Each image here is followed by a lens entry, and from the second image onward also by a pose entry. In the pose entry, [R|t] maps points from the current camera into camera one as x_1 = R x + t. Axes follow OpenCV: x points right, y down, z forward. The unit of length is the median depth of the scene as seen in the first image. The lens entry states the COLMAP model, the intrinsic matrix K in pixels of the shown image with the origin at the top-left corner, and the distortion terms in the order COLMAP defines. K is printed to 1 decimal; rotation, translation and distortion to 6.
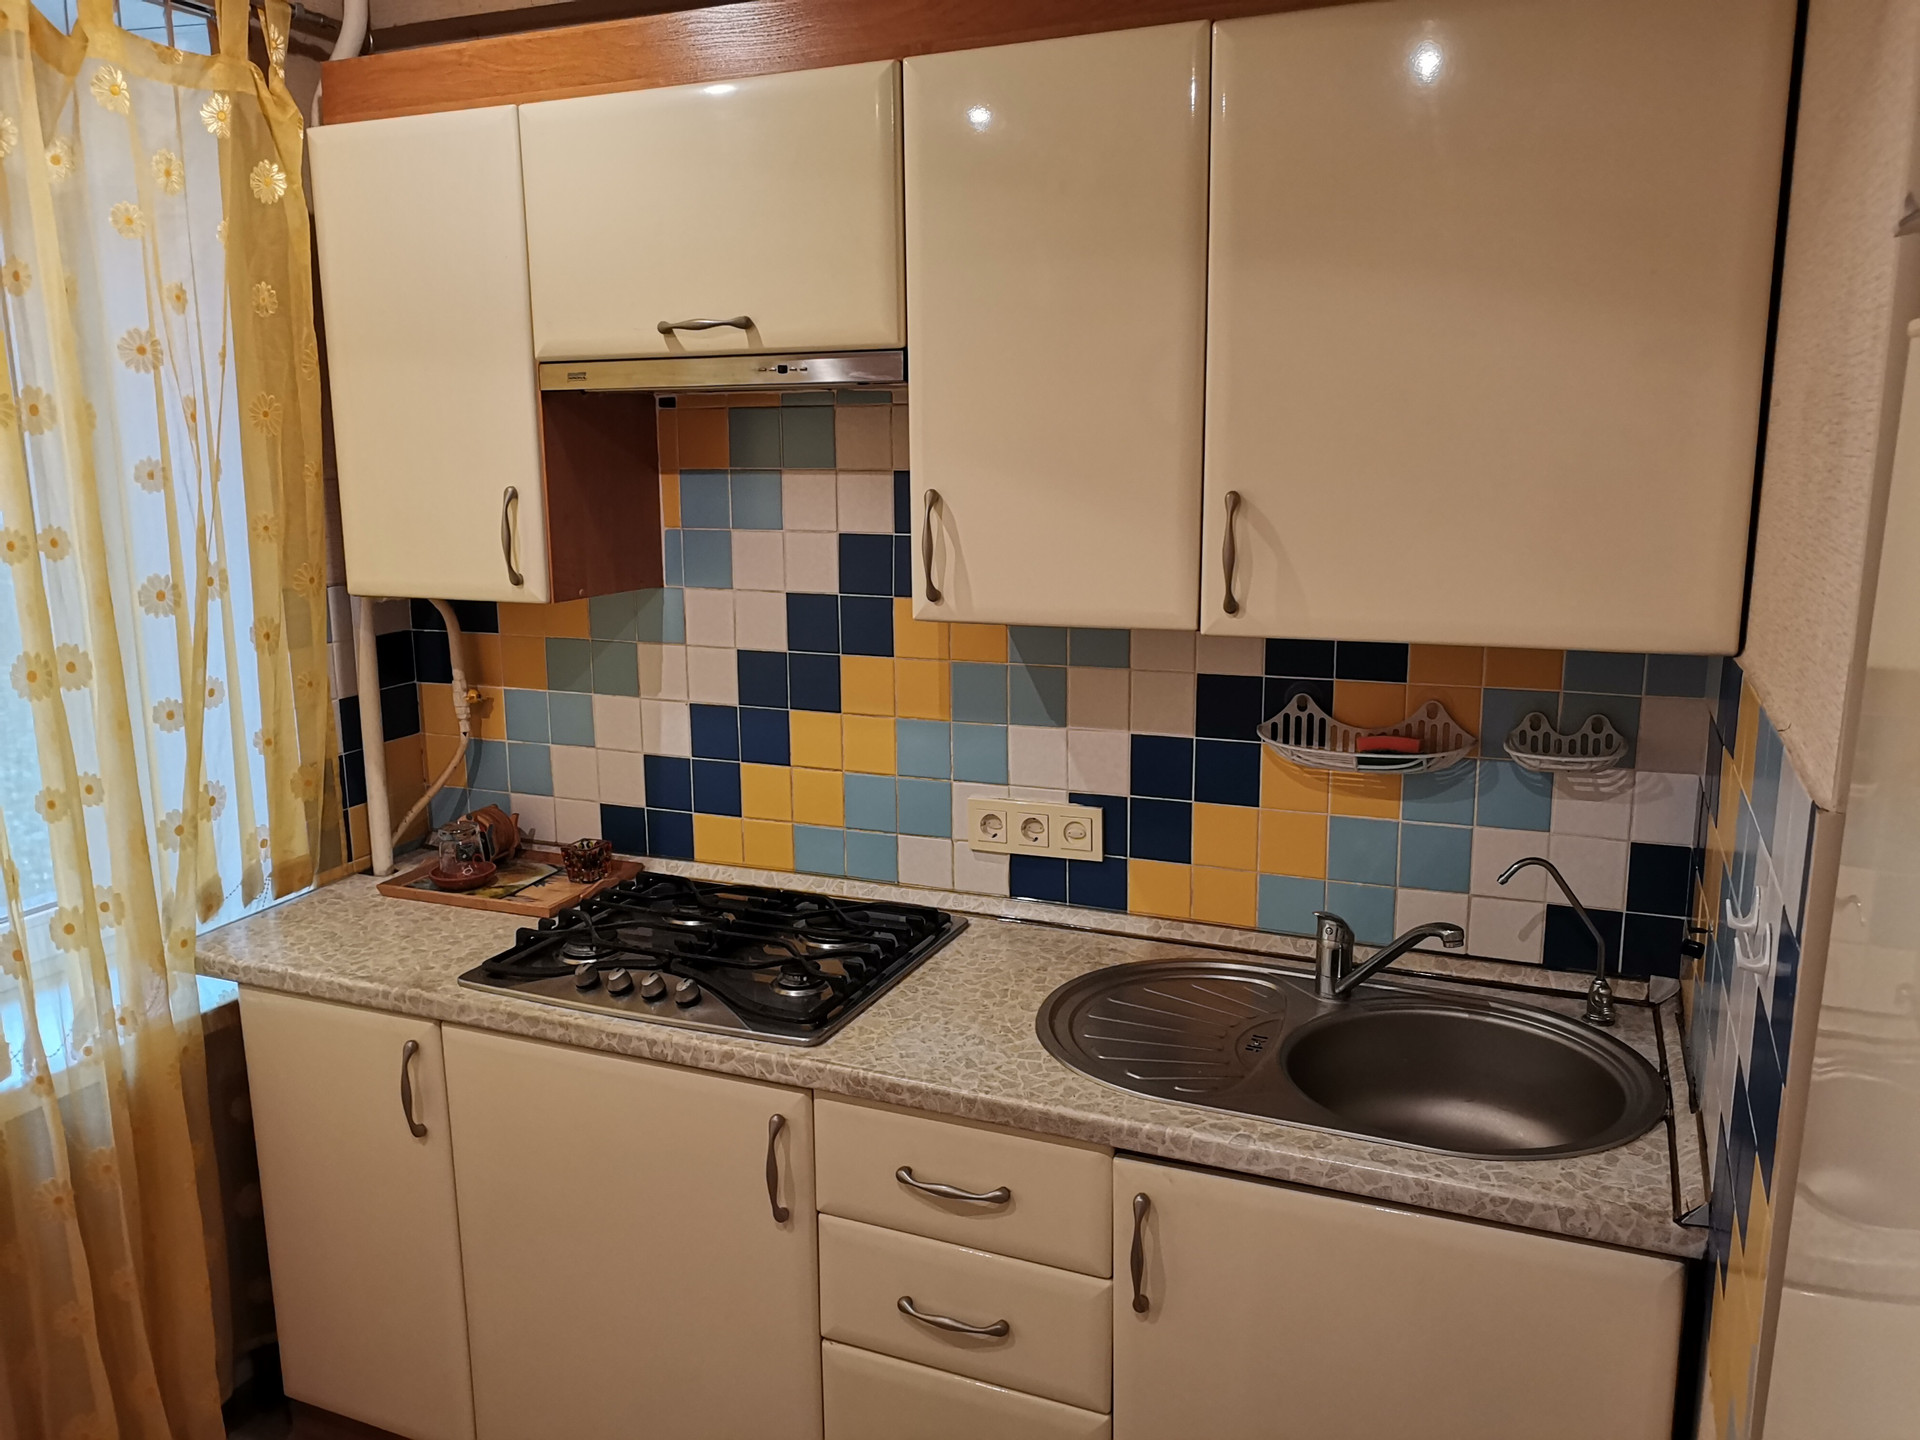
lens RADIAL K [[1431.5, 0, 965.8], [0, 1431.5, 712.6], [0, 0, 1]] dist [-0.000214, 0.003209]
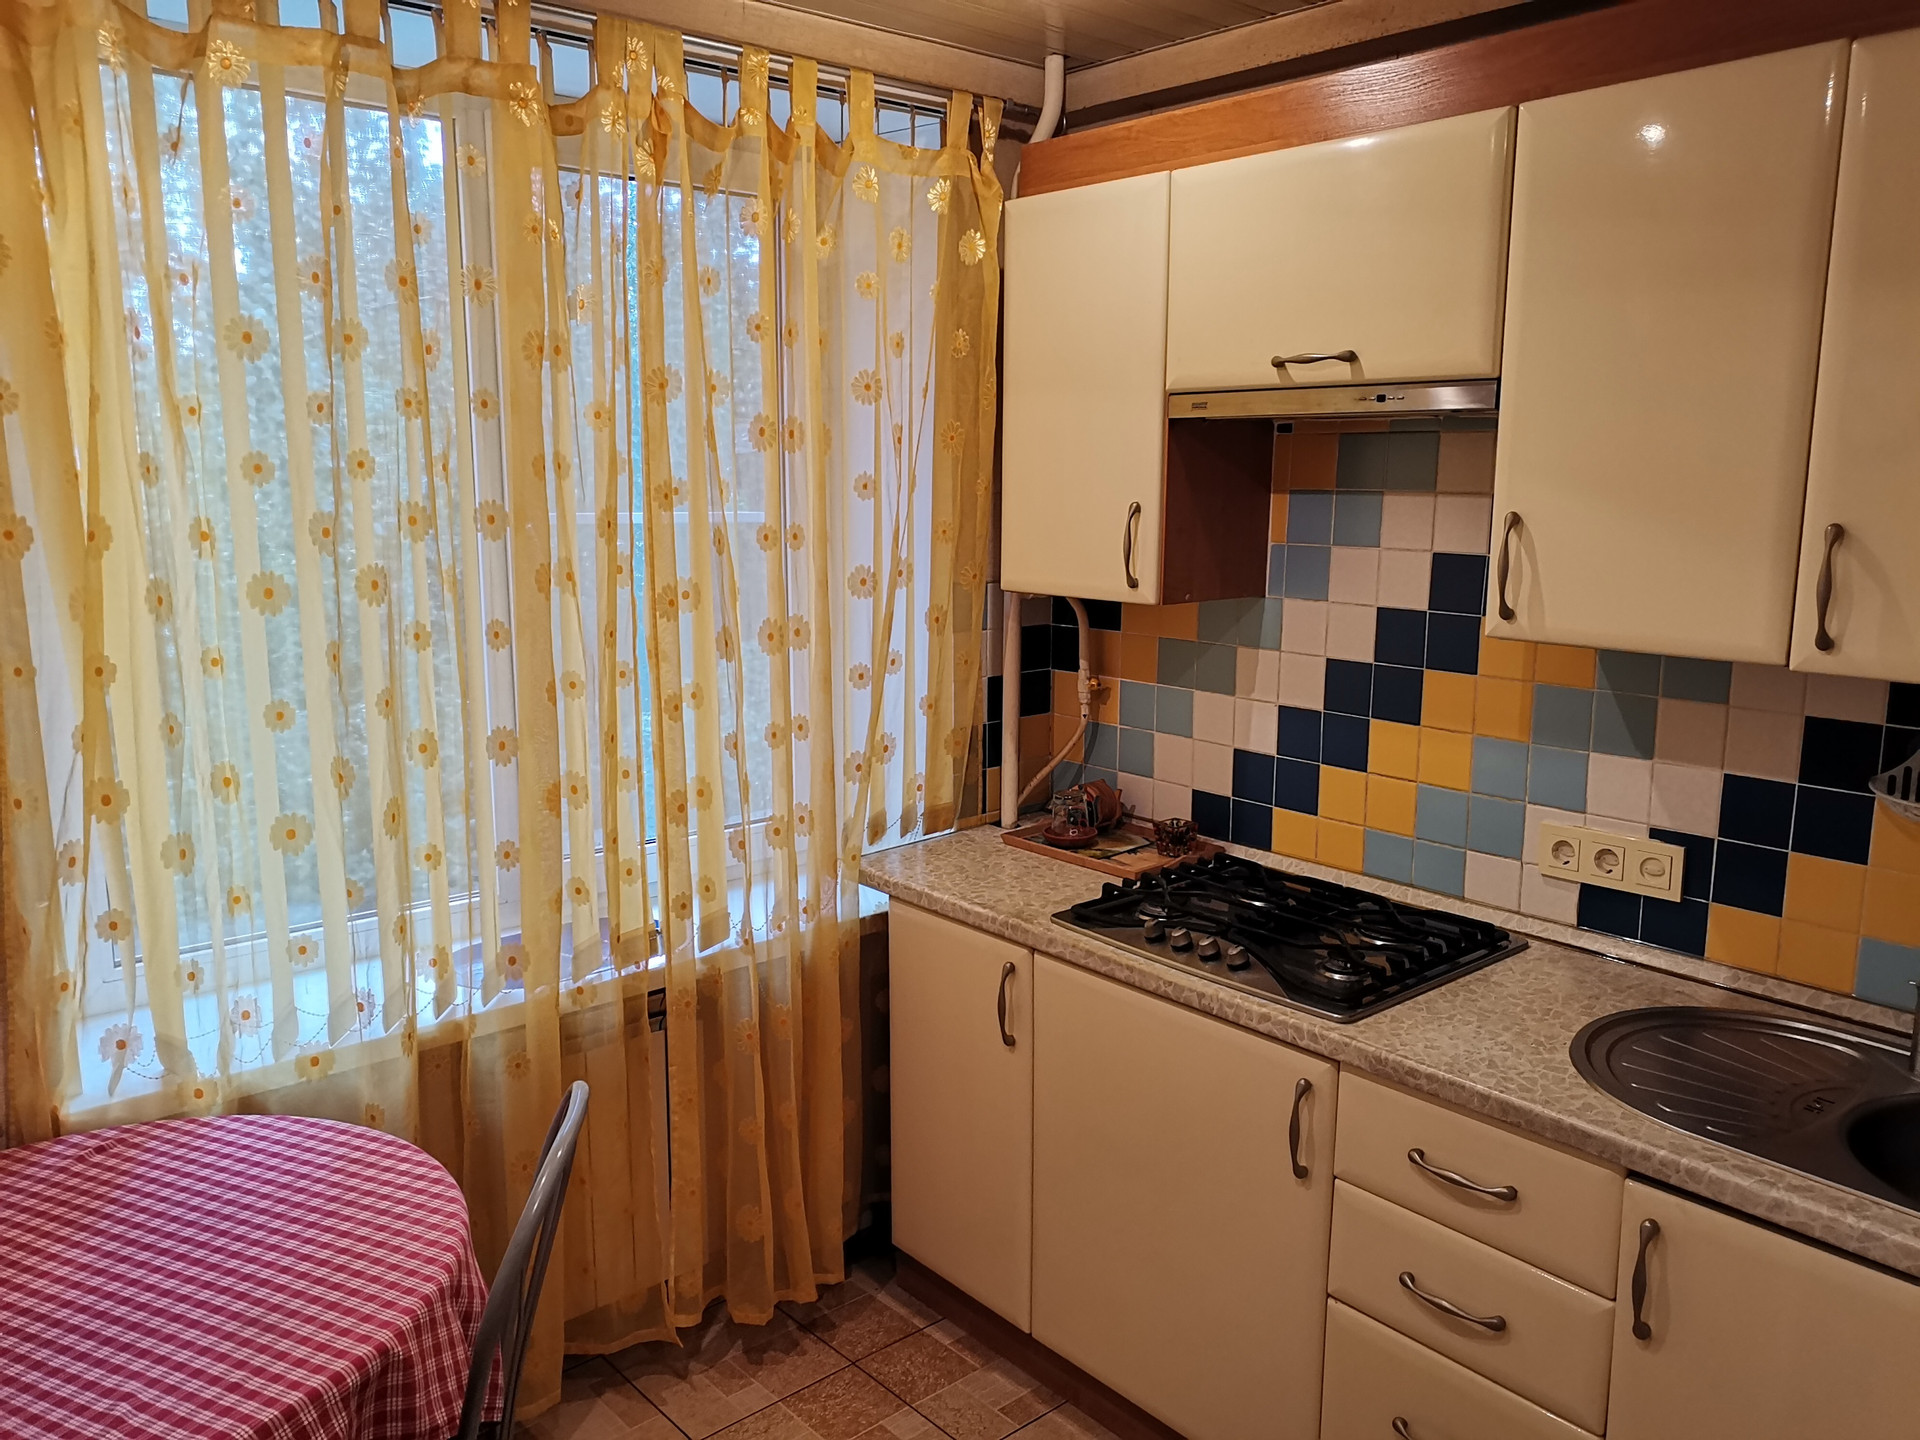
lens RADIAL K [[1431.5, 0, 970.1], [0, 1431.5, 721.1], [0, 0, 1]] dist [-0.000214, 0.003209]
pose [[0.898873, 0.089991, -0.428870, 0.073190], [-0.094304, 0.995480, 0.011233, 0.017855], [0.427942, 0.030347, 0.903296, -0.093340]]
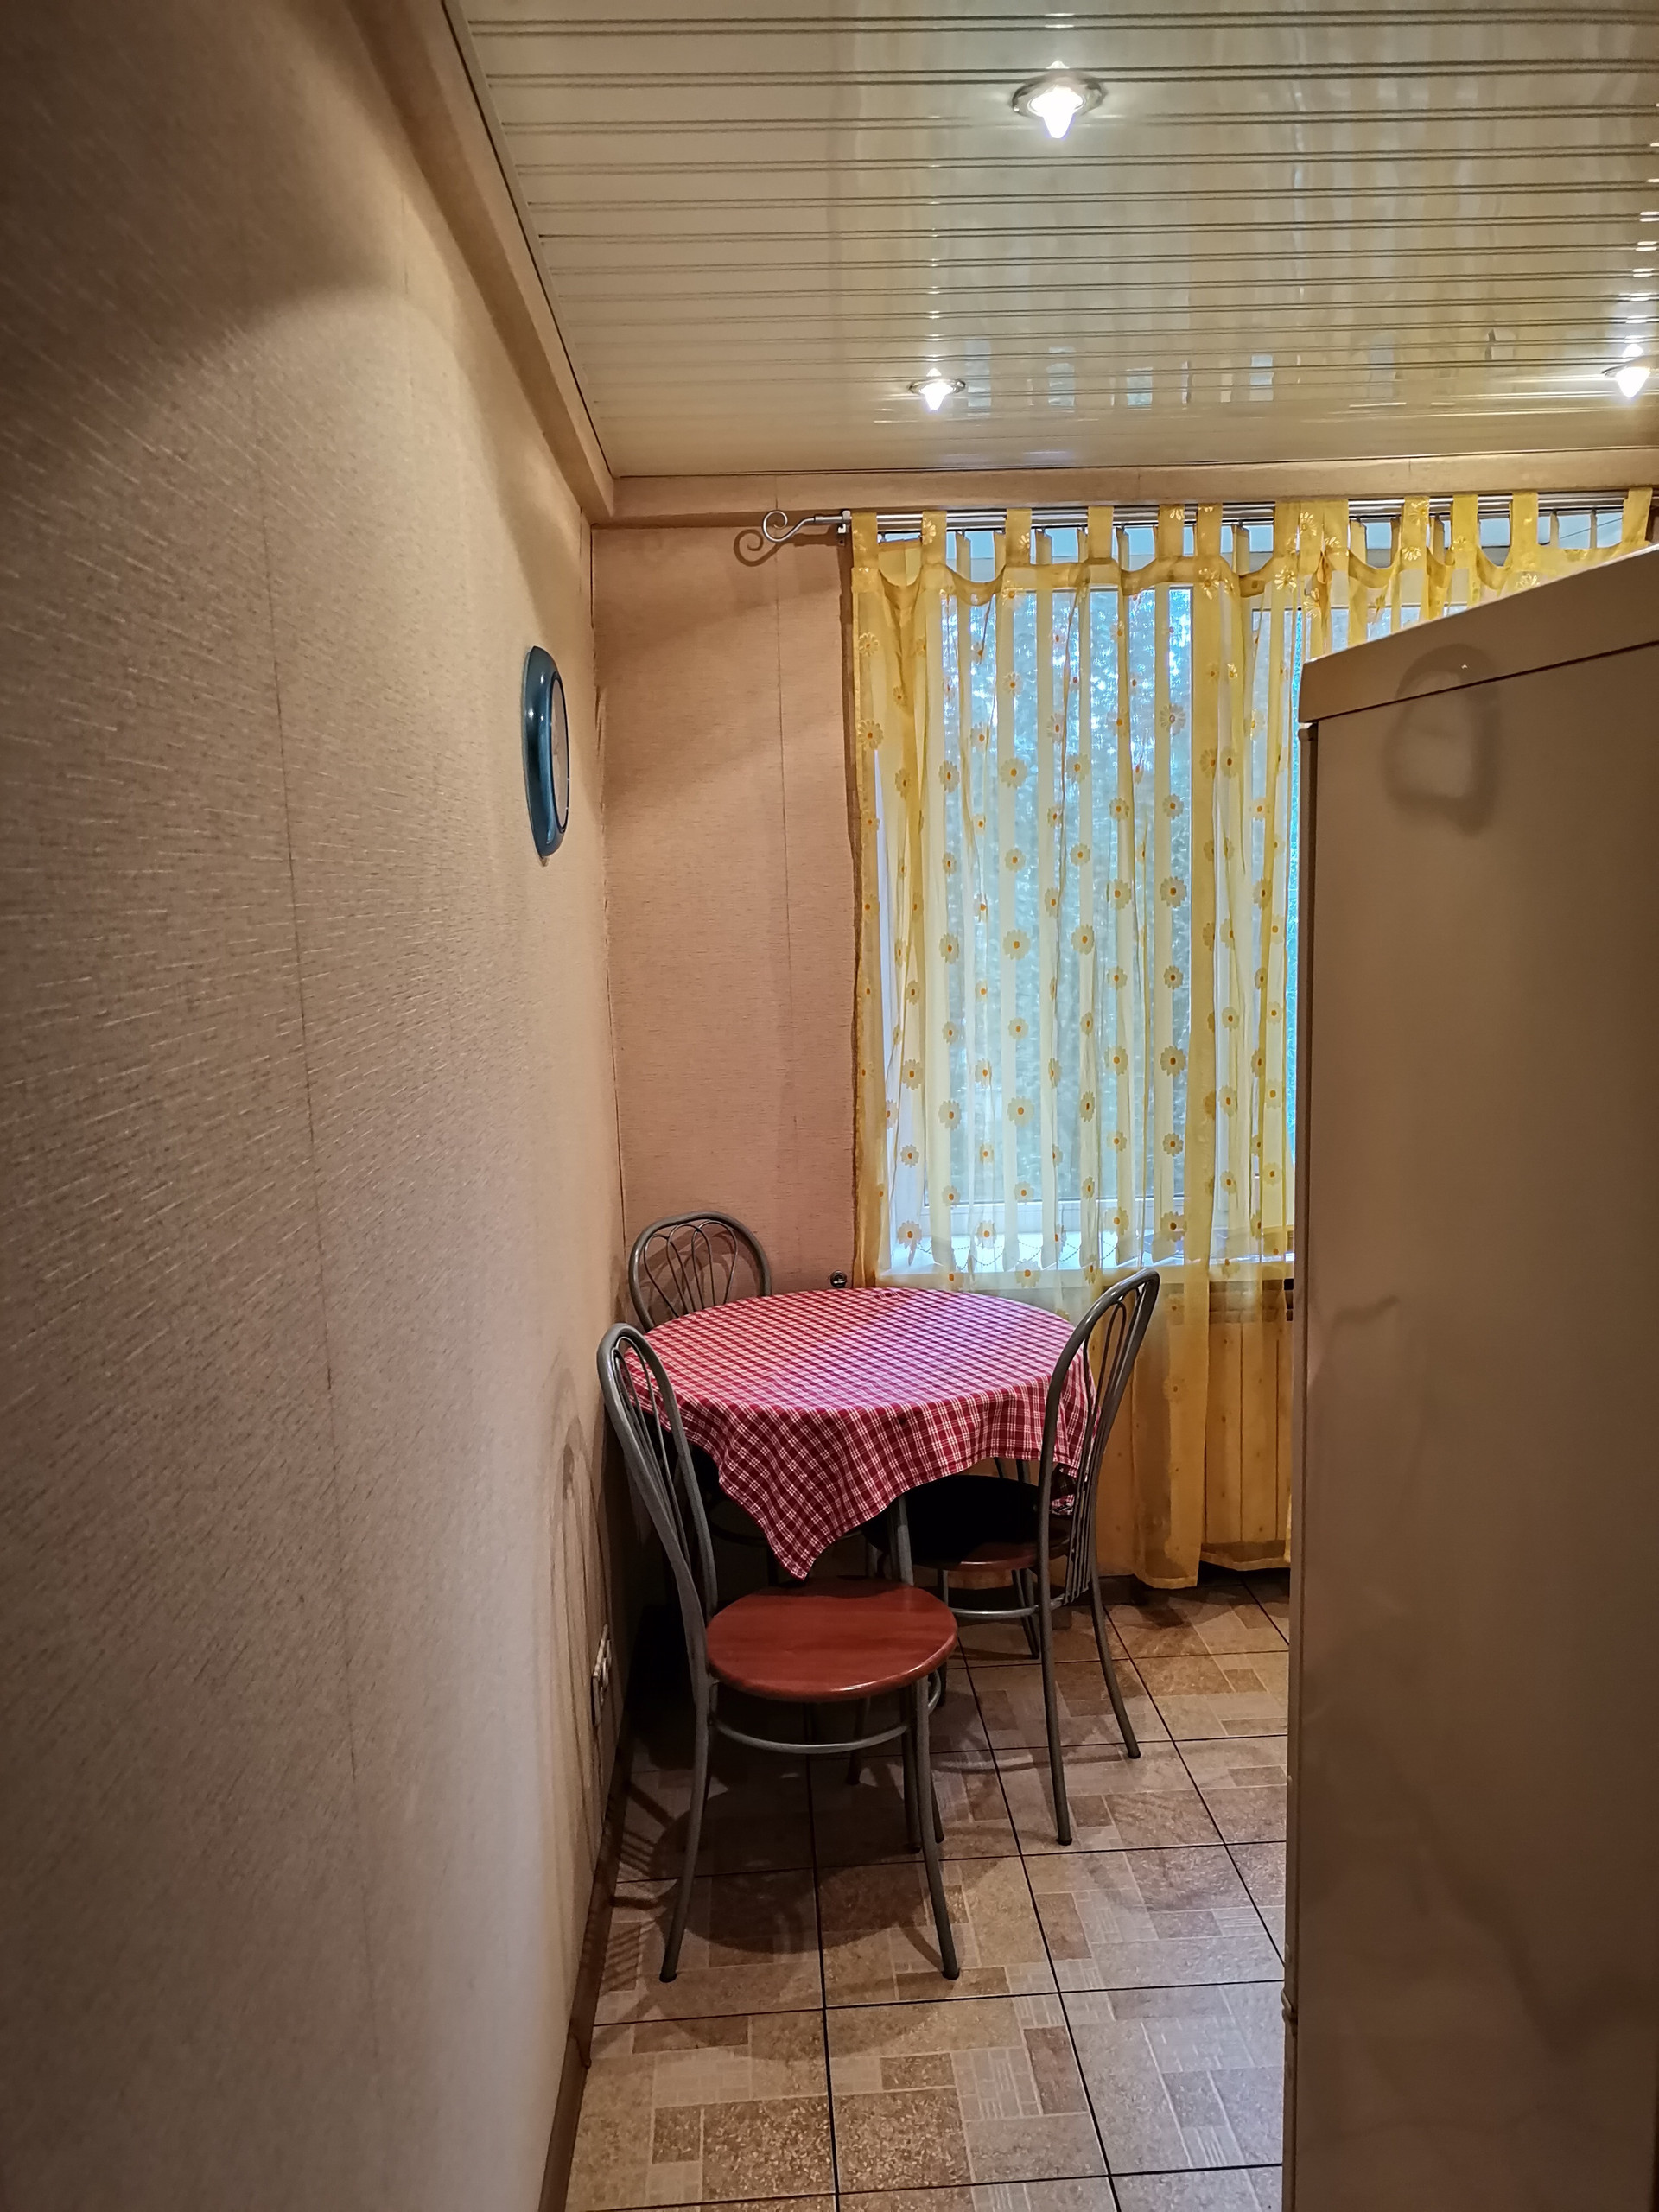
lens RADIAL K [[1649.2, 0, 812.0], [0, 1649.2, 1100.6], [0, 0, 1]] dist [-0.000214, 0.003209]
pose [[0.426518, 0.112236, -0.897489, 0.578446], [-0.136806, 0.988860, 0.058648, 0.068339], [0.894073, 0.097767, 0.437121, -0.289781]]
